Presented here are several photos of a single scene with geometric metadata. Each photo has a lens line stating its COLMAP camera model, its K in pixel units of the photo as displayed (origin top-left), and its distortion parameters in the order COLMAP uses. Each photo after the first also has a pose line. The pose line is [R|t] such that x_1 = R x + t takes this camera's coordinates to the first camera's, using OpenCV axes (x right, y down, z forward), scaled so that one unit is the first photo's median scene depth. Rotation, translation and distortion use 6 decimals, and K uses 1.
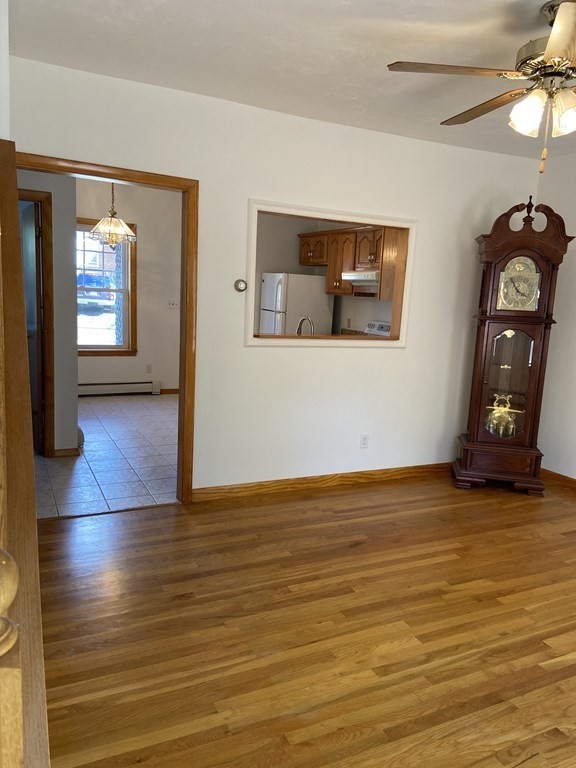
lens RADIAL K [[577.8, 0, 288.1], [0, 577.8, 377.5], [0, 0, 1]] dist [0.131041, -0.170504]
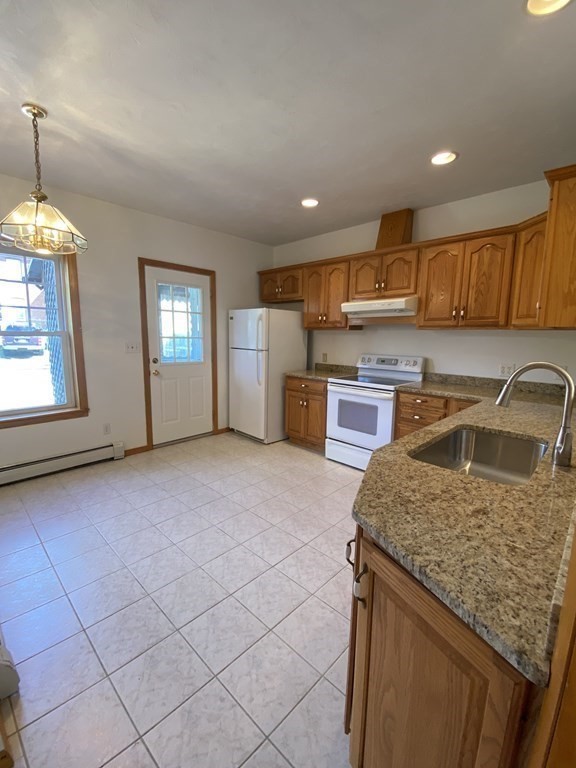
lens RADIAL K [[329.1, 0, 286.9], [0, 329.1, 384.3], [0, 0, 1]] dist [0.047399, -0.042281]
pose [[0.939829, -0.087119, 0.330351, -0.158386], [0.084436, 0.996175, 0.022494, -0.068858], [-0.331047, 0.006753, 0.943590, 0.502616]]
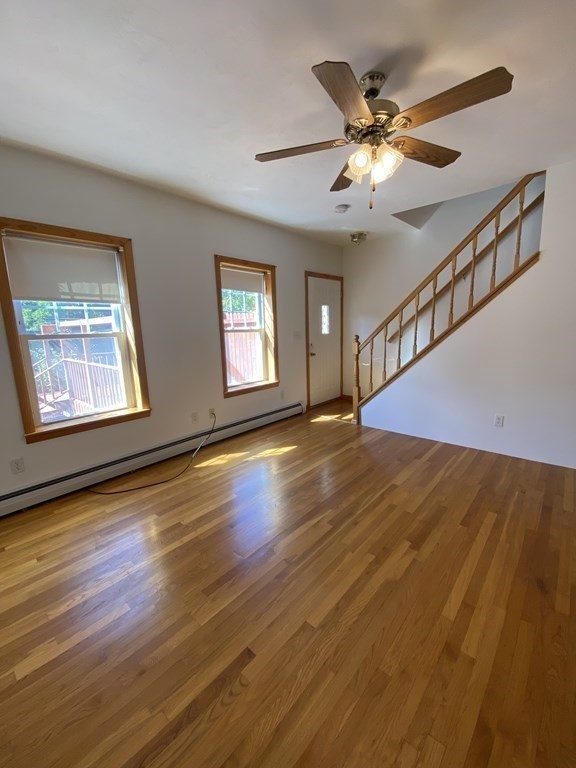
lens RADIAL K [[309.4, 0, 287.6], [0, 309.4, 386.2], [0, 0, 1]] dist [0.032822, -0.032617]
pose [[-0.926368, 0.045471, -0.373865, 0.294332], [-0.074123, 0.951257, 0.299358, -0.049581], [0.369253, 0.305028, -0.877844, 0.554310]]
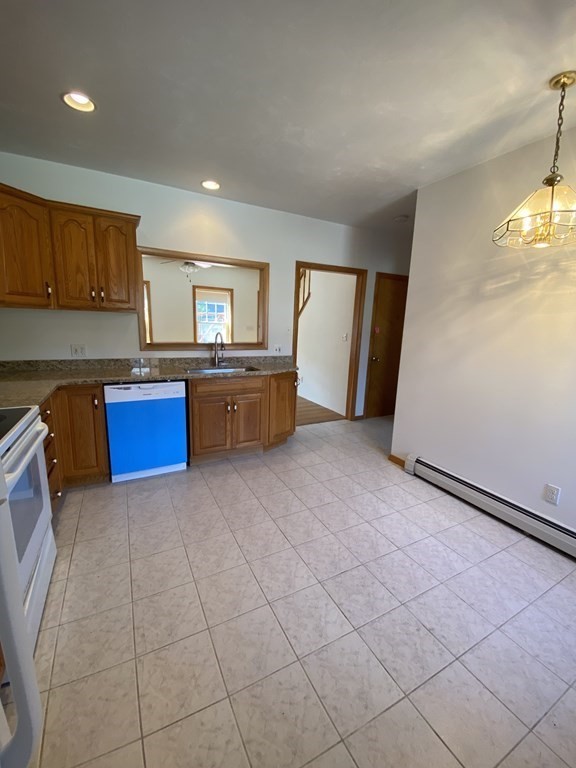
lens RADIAL K [[309.4, 0, 287.6], [0, 309.4, 386.2], [0, 0, 1]] dist [0.032822, -0.032617]
pose [[-0.995816, -0.079757, -0.044612, -0.063971], [-0.090215, 0.935858, 0.340634, -0.151926], [0.014583, 0.343233, -0.939137, 1.060270]]
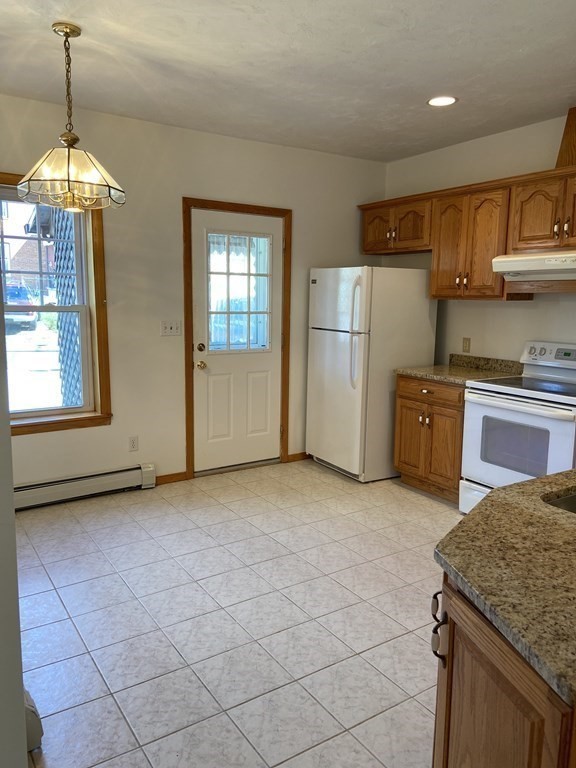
lens RADIAL K [[577.8, 0, 288.1], [0, 577.8, 377.5], [0, 0, 1]] dist [0.131041, -0.170504]
pose [[0.991007, -0.056856, 0.121128, -0.162382], [0.057572, 0.998338, -0.002412, -0.072511], [-0.120789, 0.009364, 0.992634, 0.437176]]
